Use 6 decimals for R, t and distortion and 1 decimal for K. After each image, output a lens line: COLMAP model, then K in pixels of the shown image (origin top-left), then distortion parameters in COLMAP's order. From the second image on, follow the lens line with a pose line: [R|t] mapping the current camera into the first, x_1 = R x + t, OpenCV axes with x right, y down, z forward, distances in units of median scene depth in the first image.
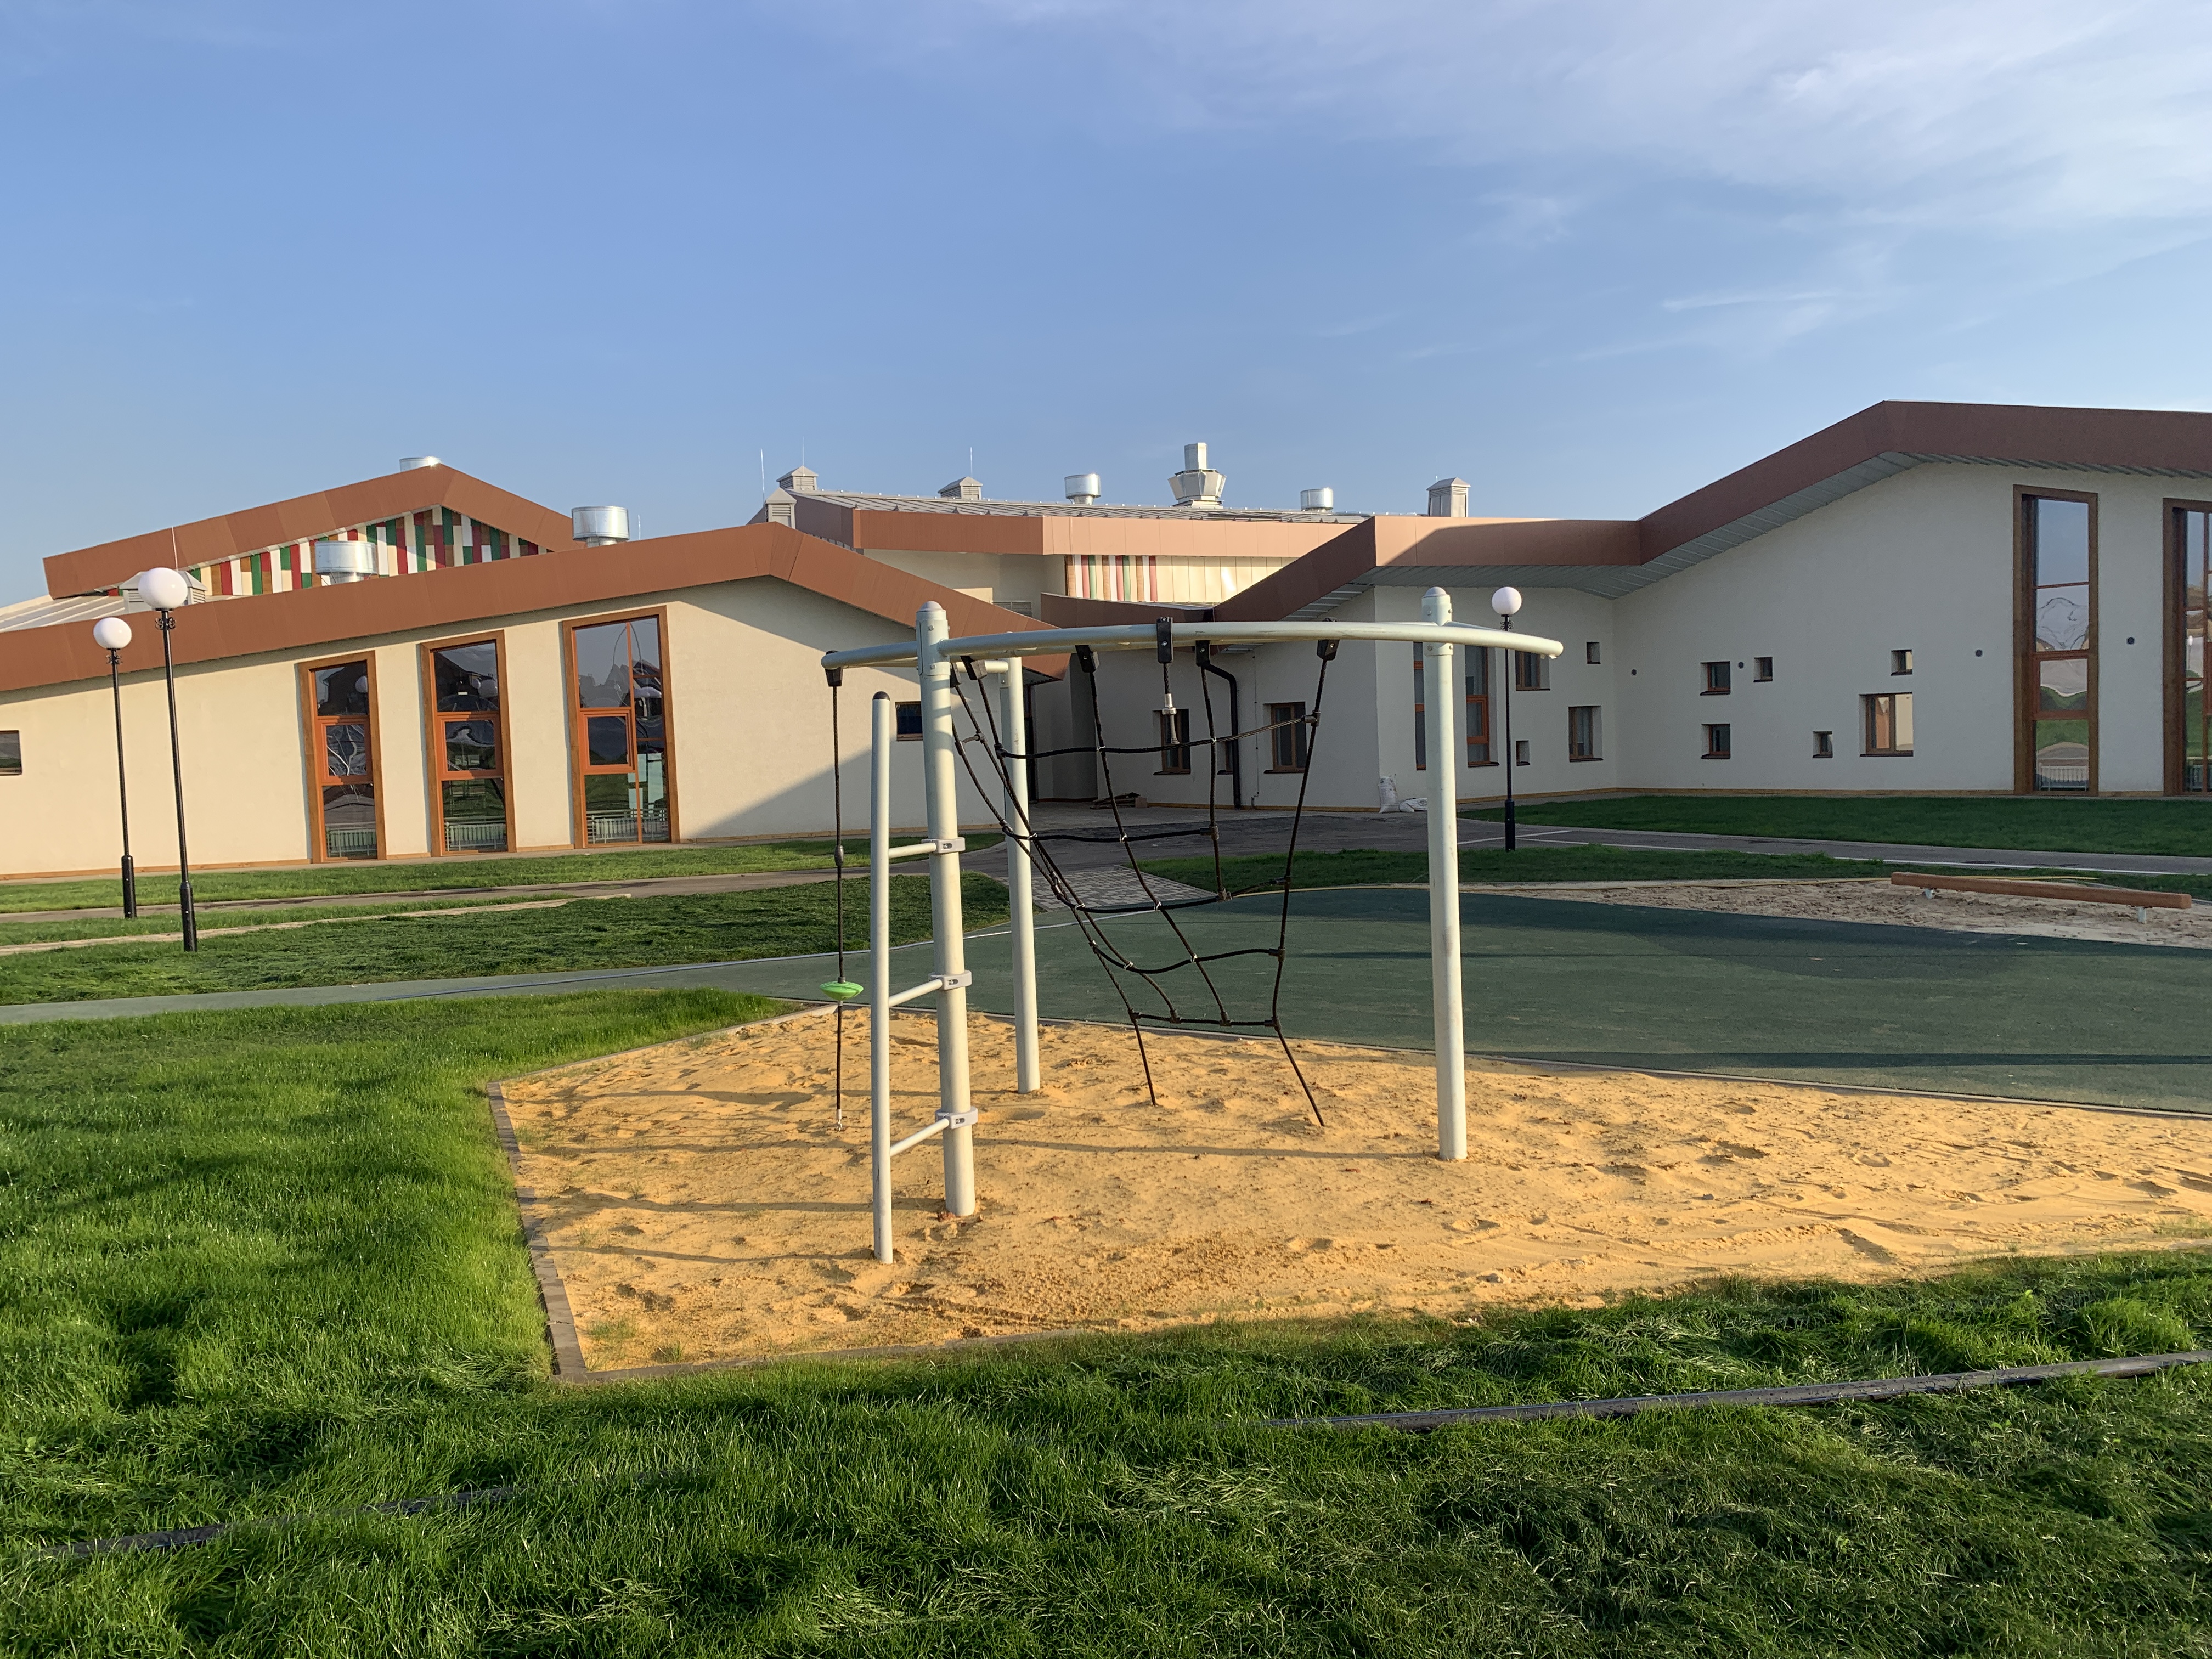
lens RADIAL K [[1685.1, 0, 1099.9], [0, 1685.1, 845.9], [0, 0, 1]] dist [0.024241, -0.015645]
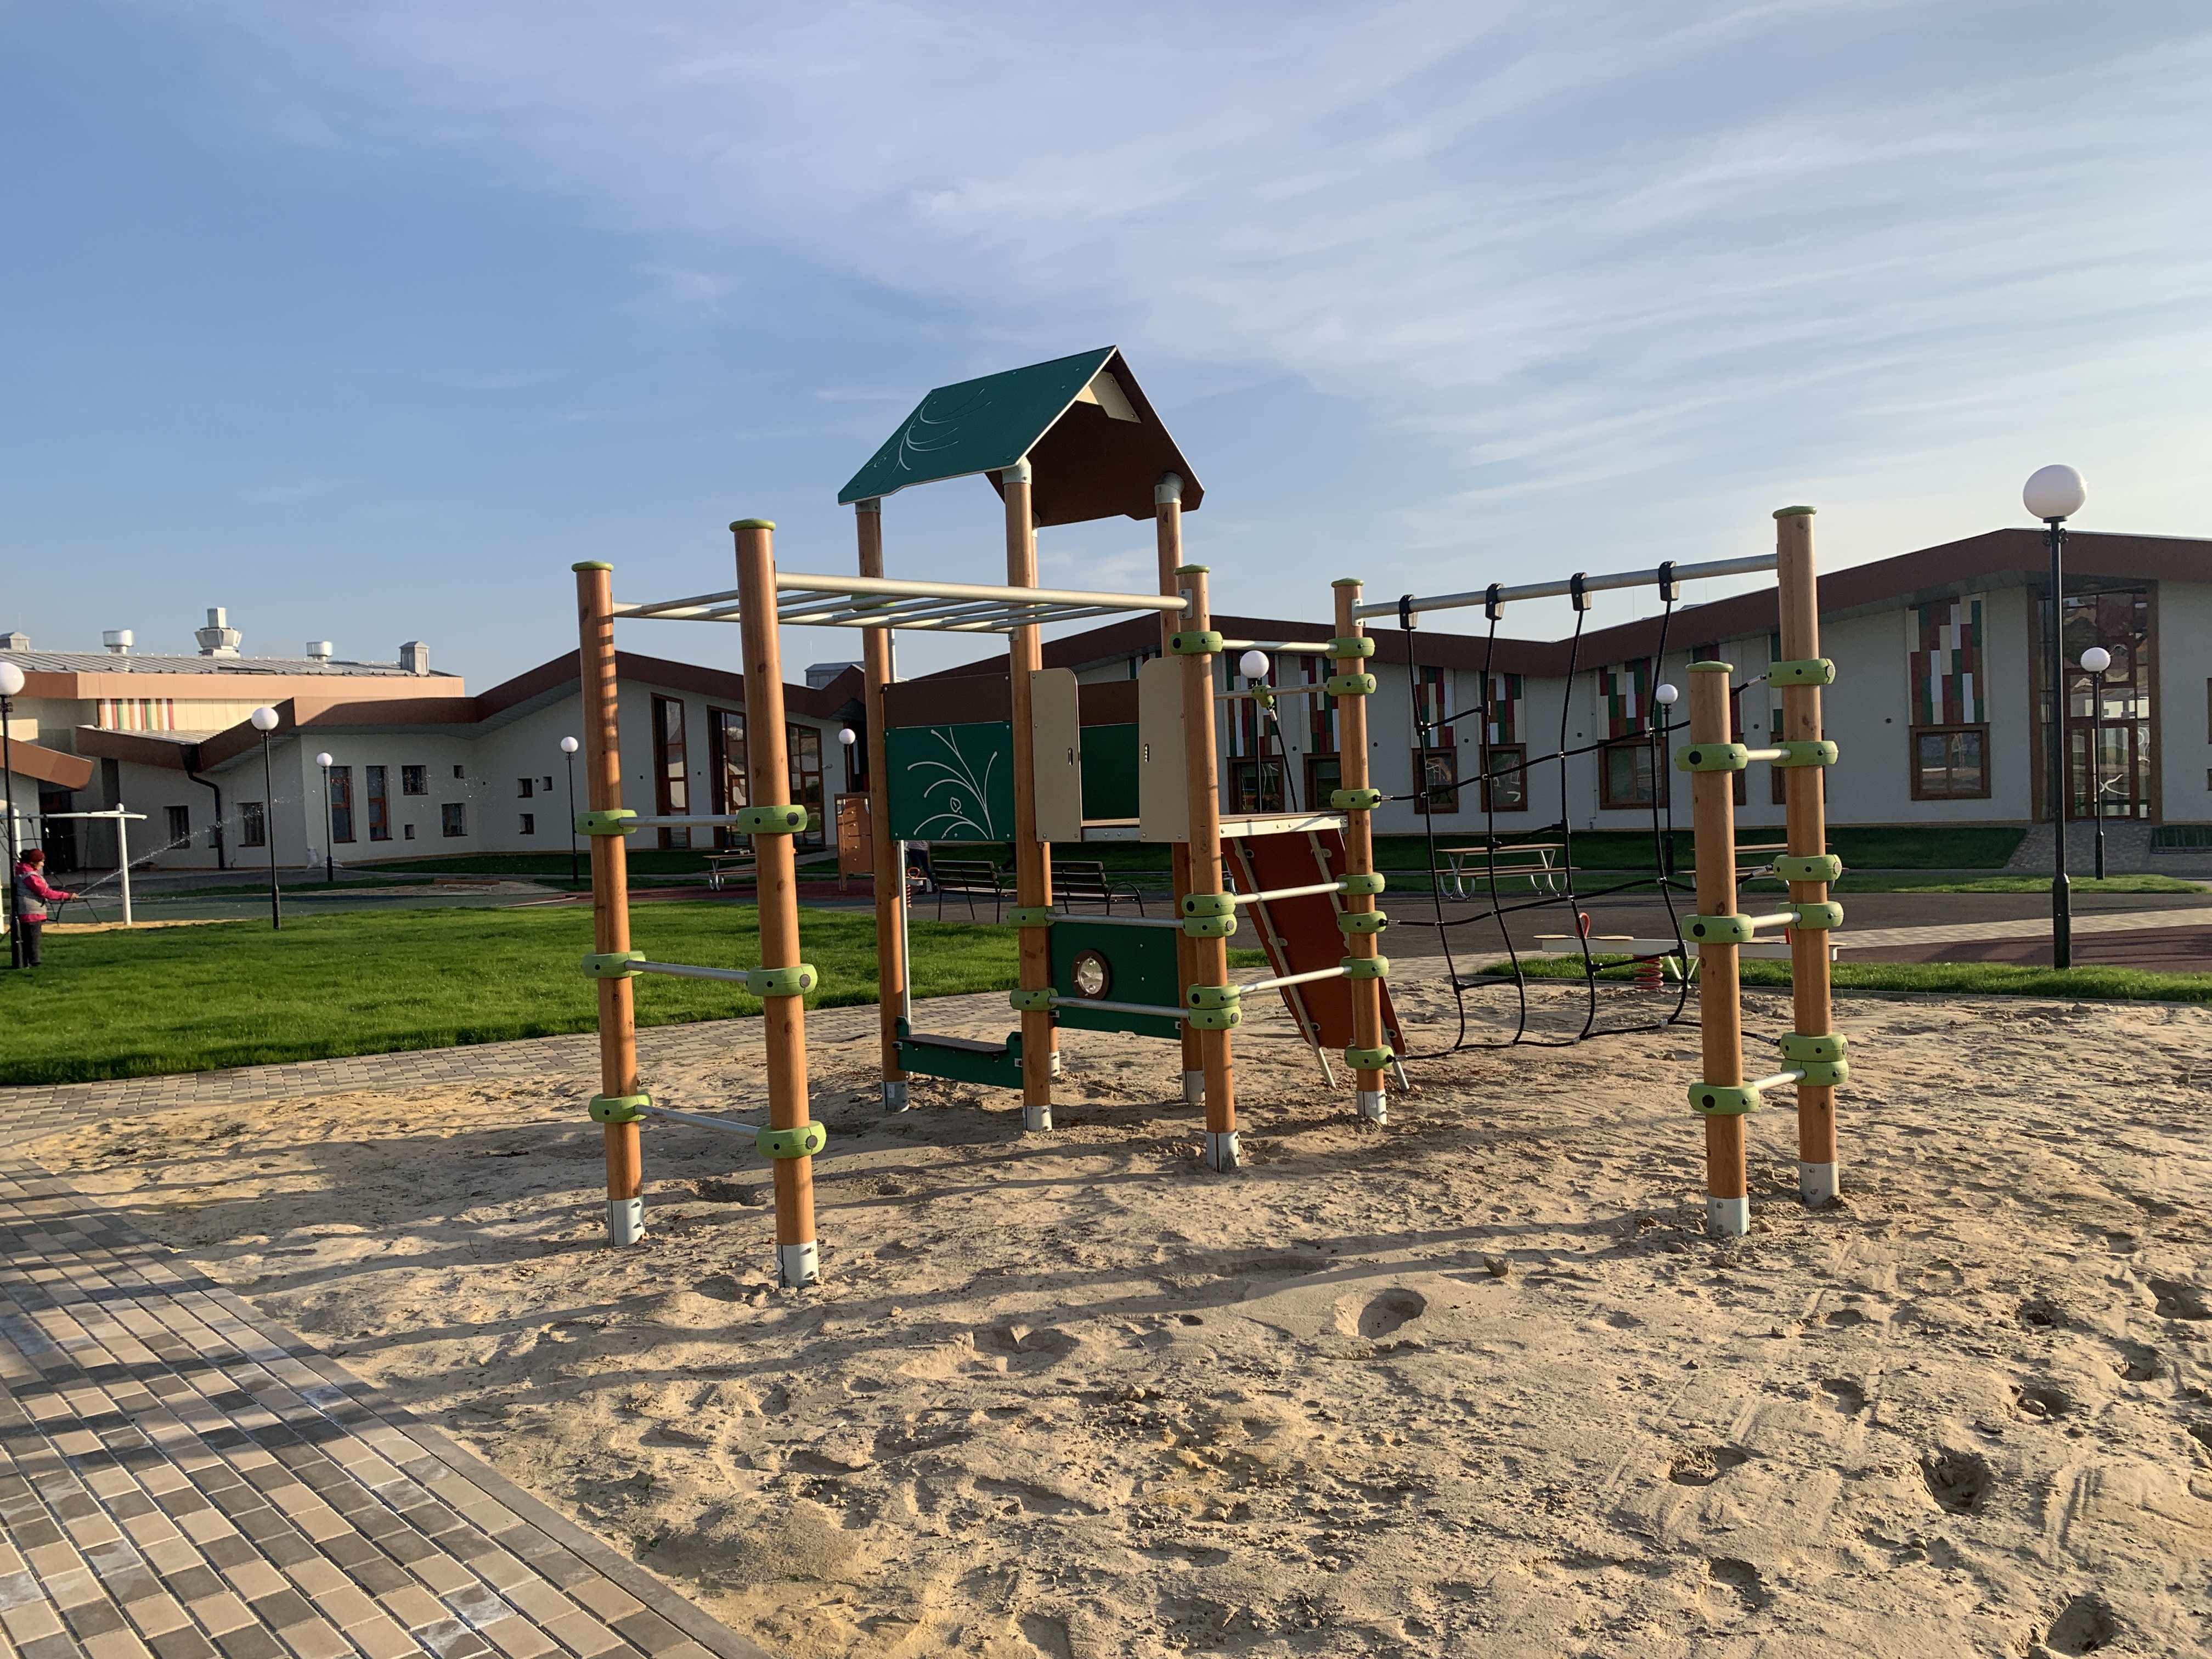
lens RADIAL K [[1685.1, 0, 1075.0], [0, 1685.1, 817.0], [0, 0, 1]] dist [0.024241, -0.015645]
pose [[0.891216, -0.009301, 0.453484, 0.085783], [0.036146, 0.998066, -0.050566, 0.042016], [-0.452136, 0.061457, 0.889829, -0.862862]]
